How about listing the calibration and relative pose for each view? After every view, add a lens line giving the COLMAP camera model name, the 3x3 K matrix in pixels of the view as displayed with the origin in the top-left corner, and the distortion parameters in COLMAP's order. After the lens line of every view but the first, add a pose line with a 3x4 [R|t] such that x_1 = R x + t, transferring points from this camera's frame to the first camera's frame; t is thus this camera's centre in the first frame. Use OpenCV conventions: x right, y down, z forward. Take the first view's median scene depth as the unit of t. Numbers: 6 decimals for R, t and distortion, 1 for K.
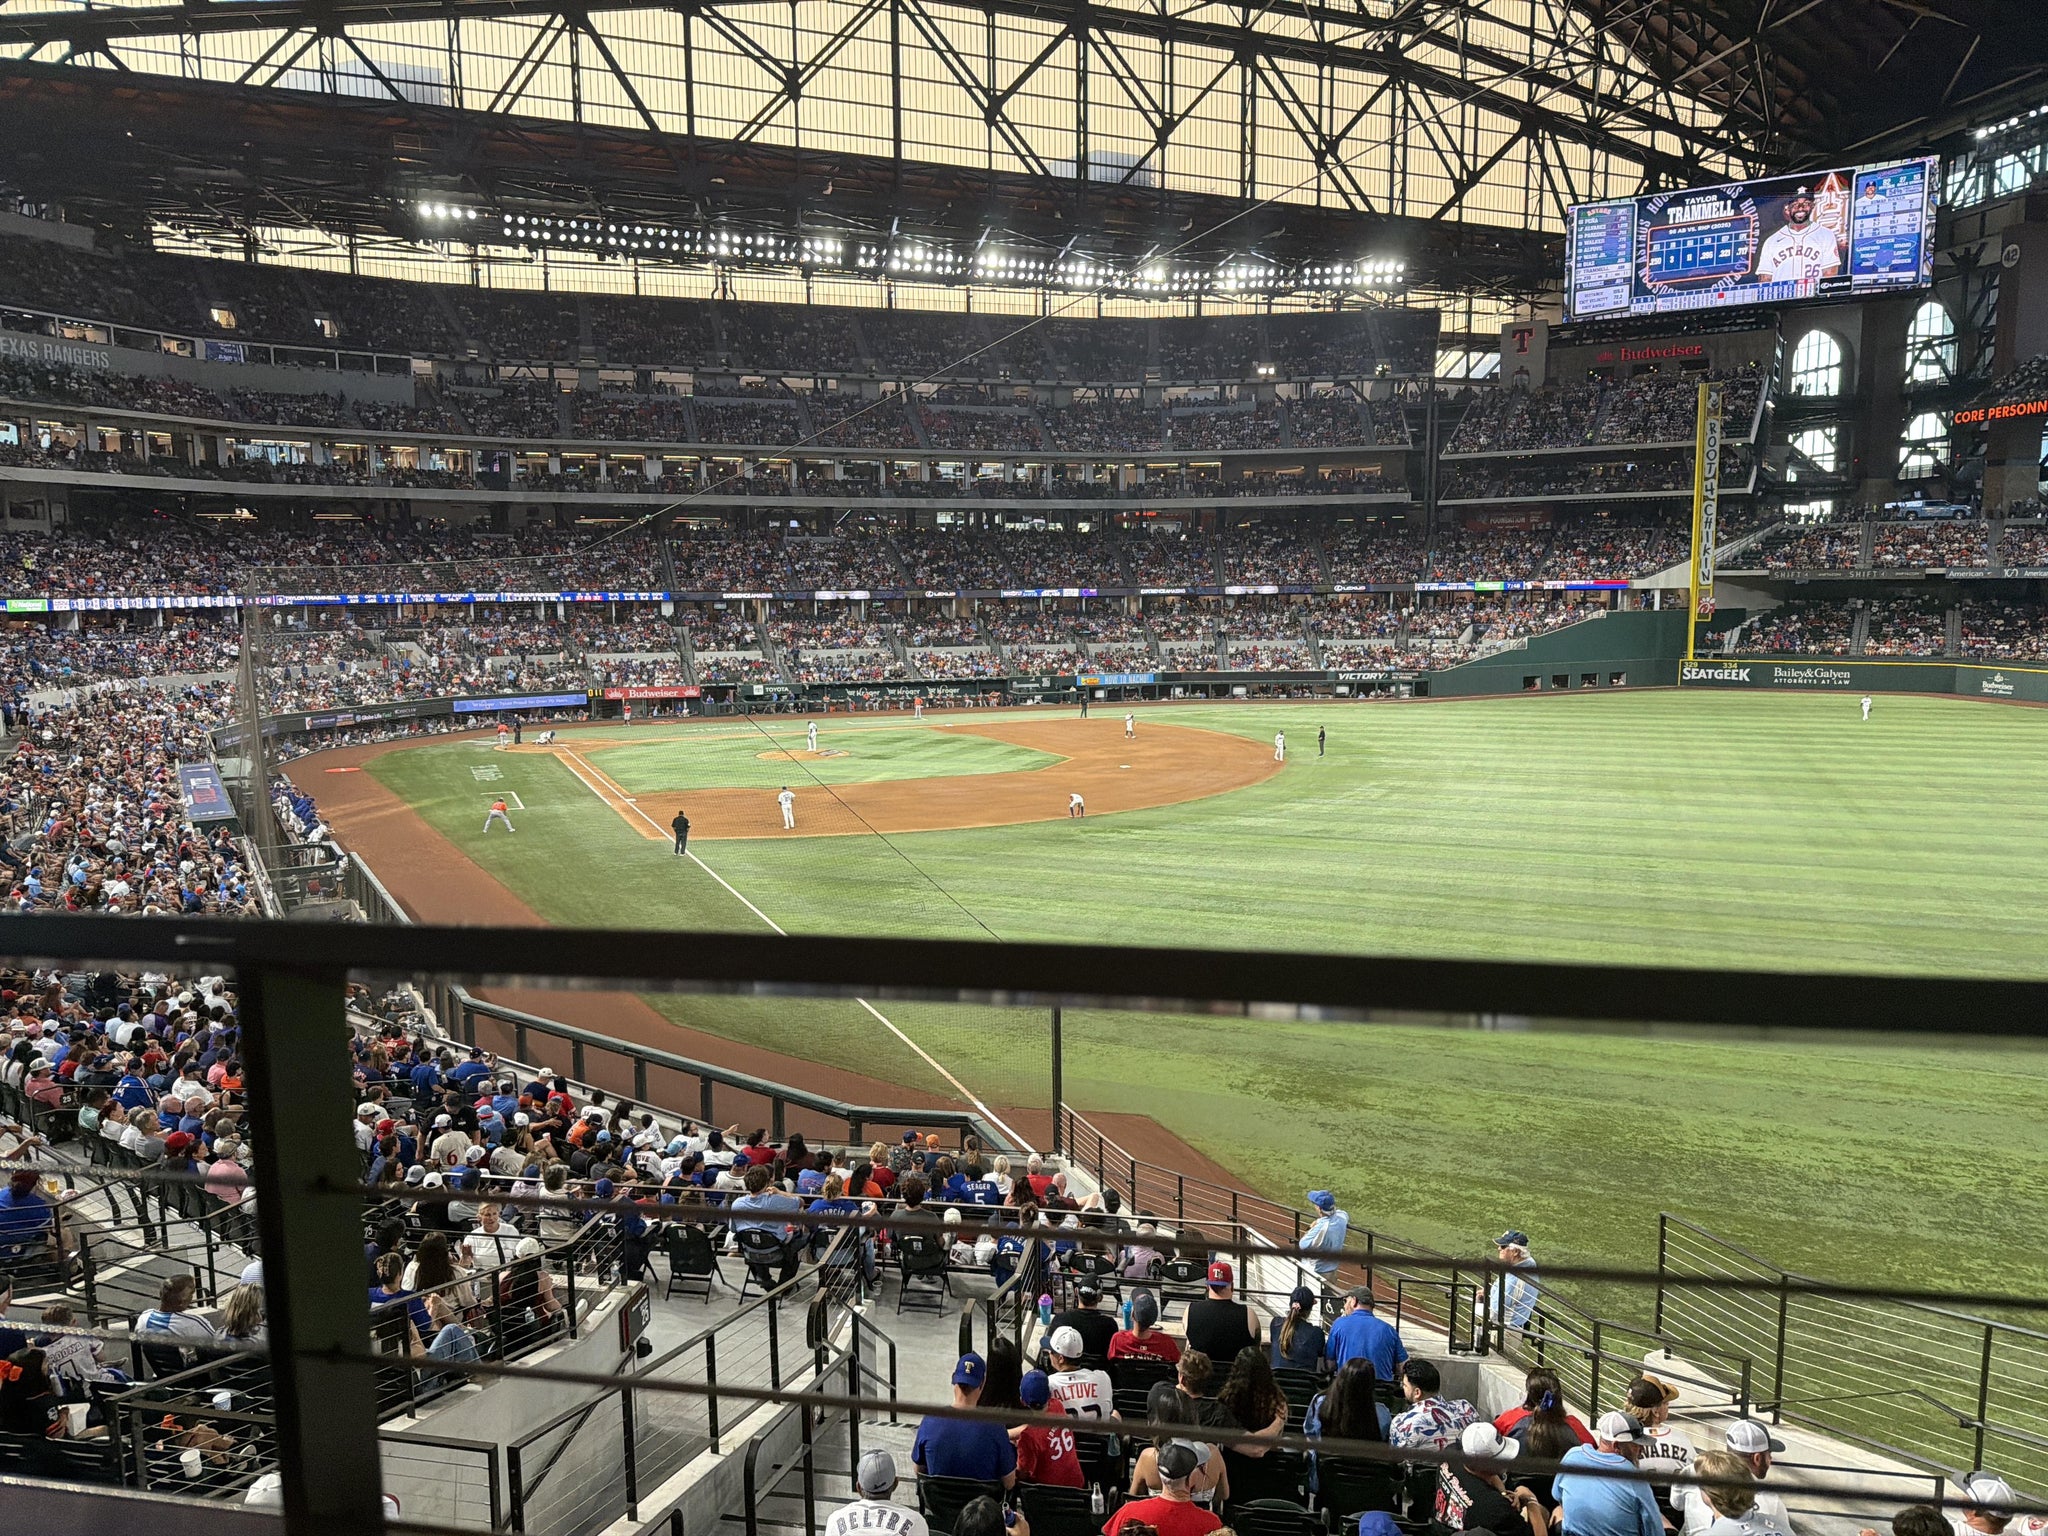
lens RADIAL K [[1436.7, 0, 1050.0], [0, 1436.7, 762.6], [0, 0, 1]] dist [0.039544, -0.044063]
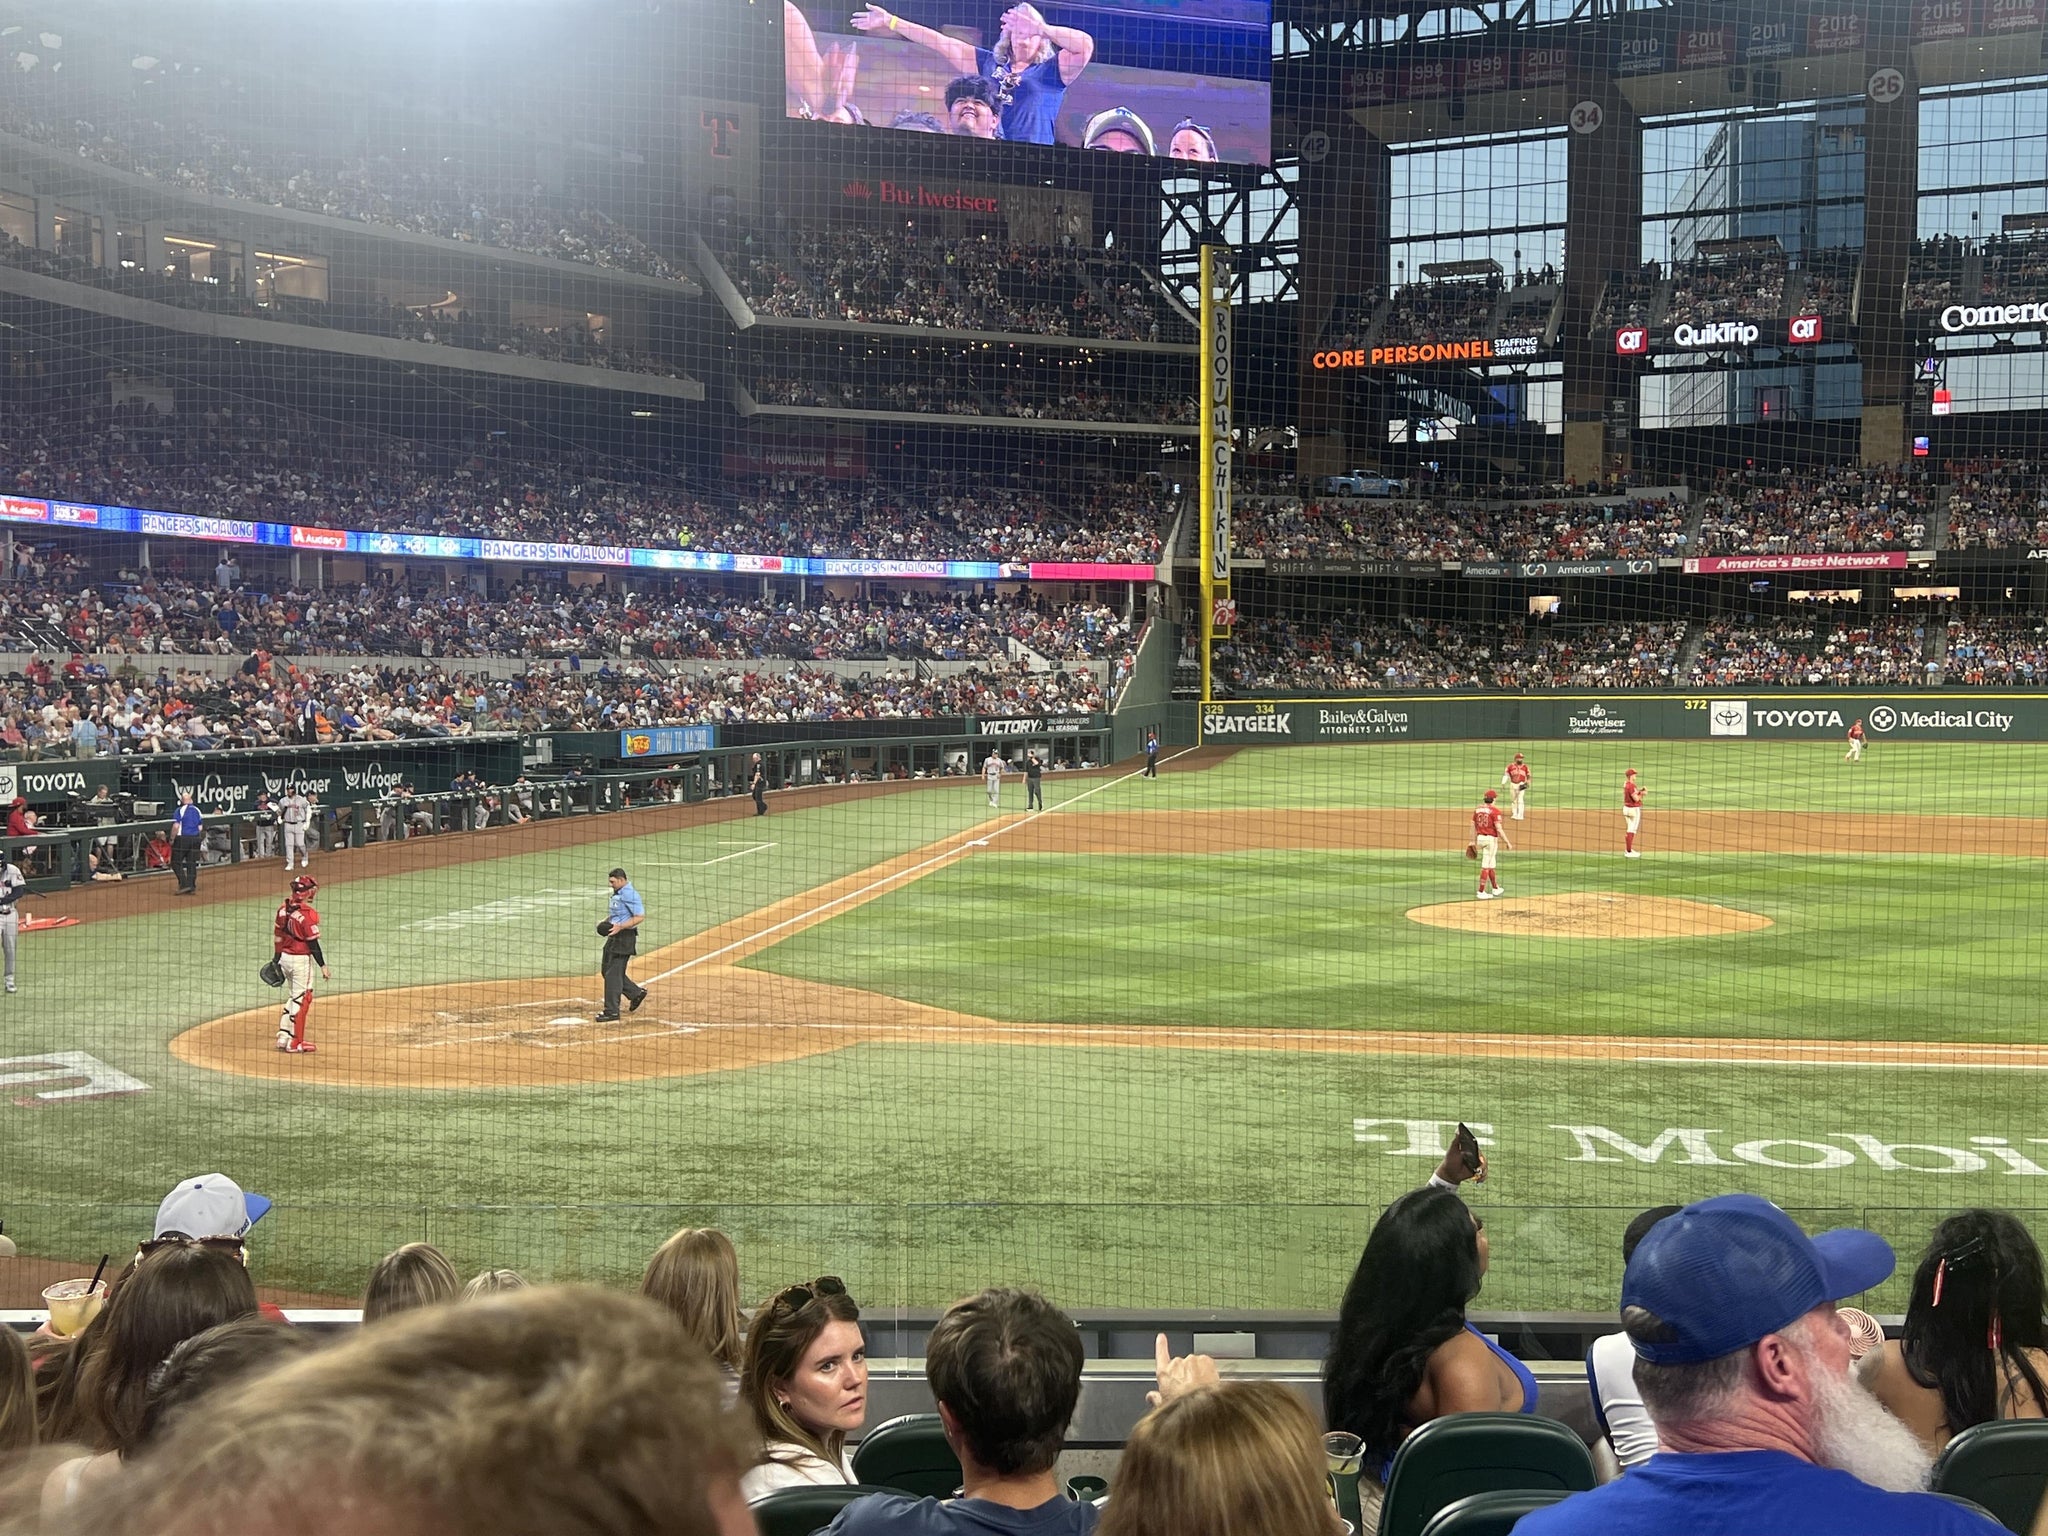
lens RADIAL K [[2338.9, 0, 1011.1], [0, 2338.9, 760.7], [0, 0, 1]] dist [0.087997, 0.000000]
pose [[0.555753, -0.019553, 0.831117, -0.409991], [0.106541, 0.993155, -0.047878, -0.009233], [-0.824492, 0.115156, 0.554032, 0.536391]]
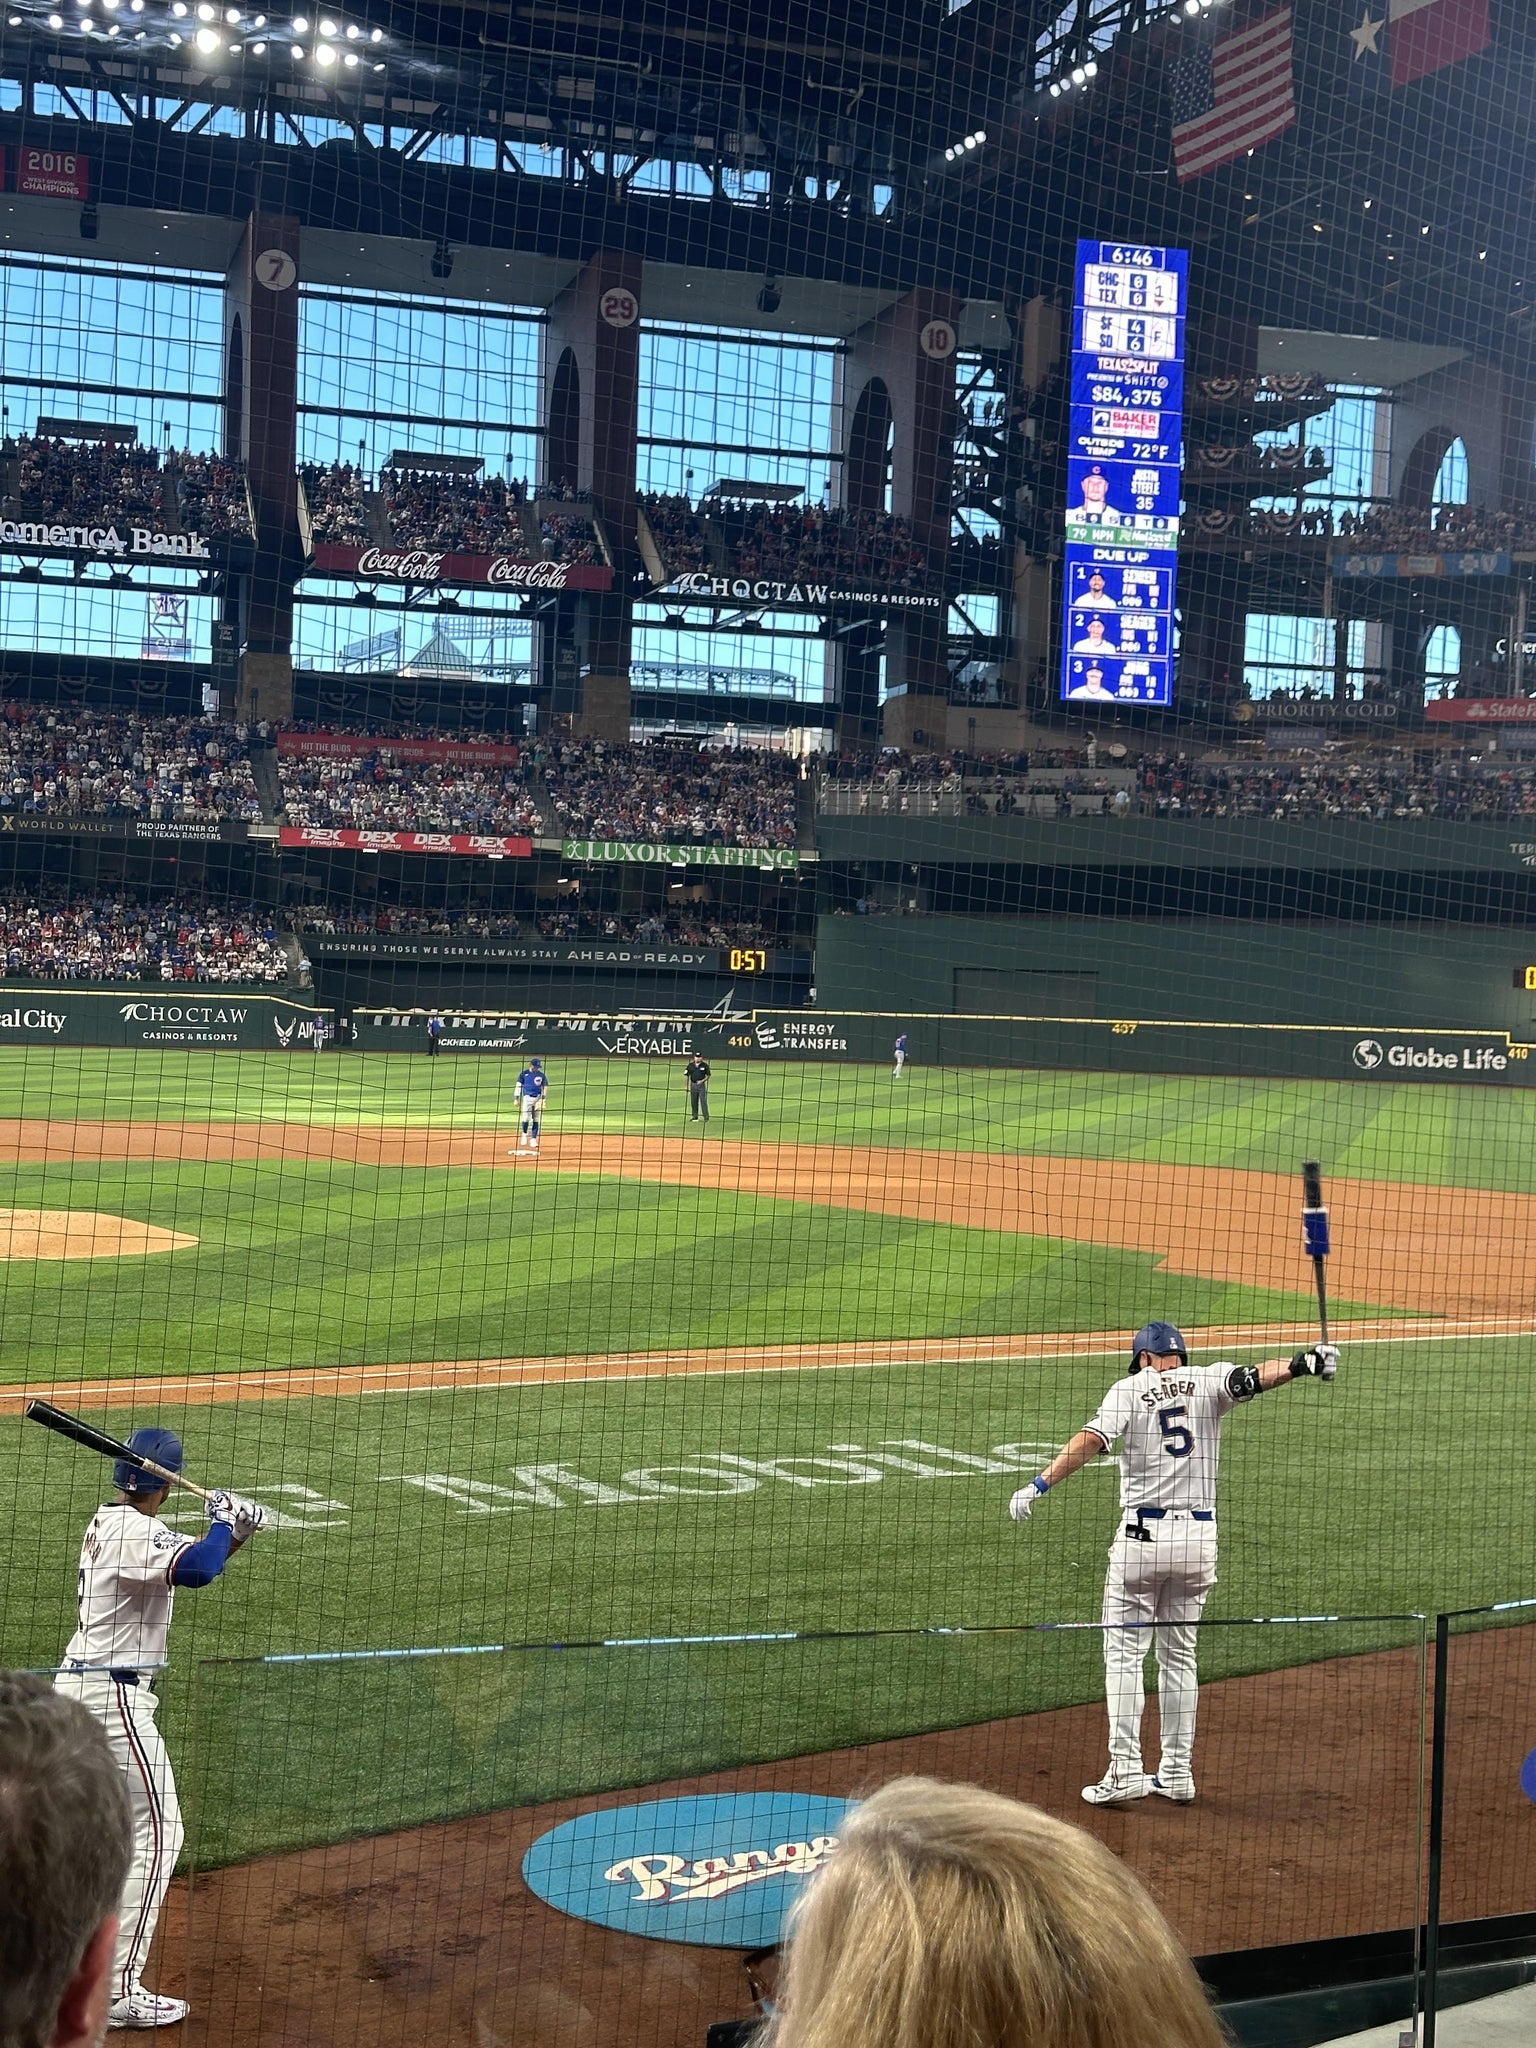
lens RADIAL K [[2946.0, 0, 816.5], [0, 2946.0, 1024.8], [0, 0, 1]] dist [0.153700, 0.000000]
pose [[-0.151813, -0.006106, 0.988390, -0.425489], [0.104841, 0.994240, 0.022245, -0.022940], [-0.982833, 0.107001, -0.150299, 0.637329]]
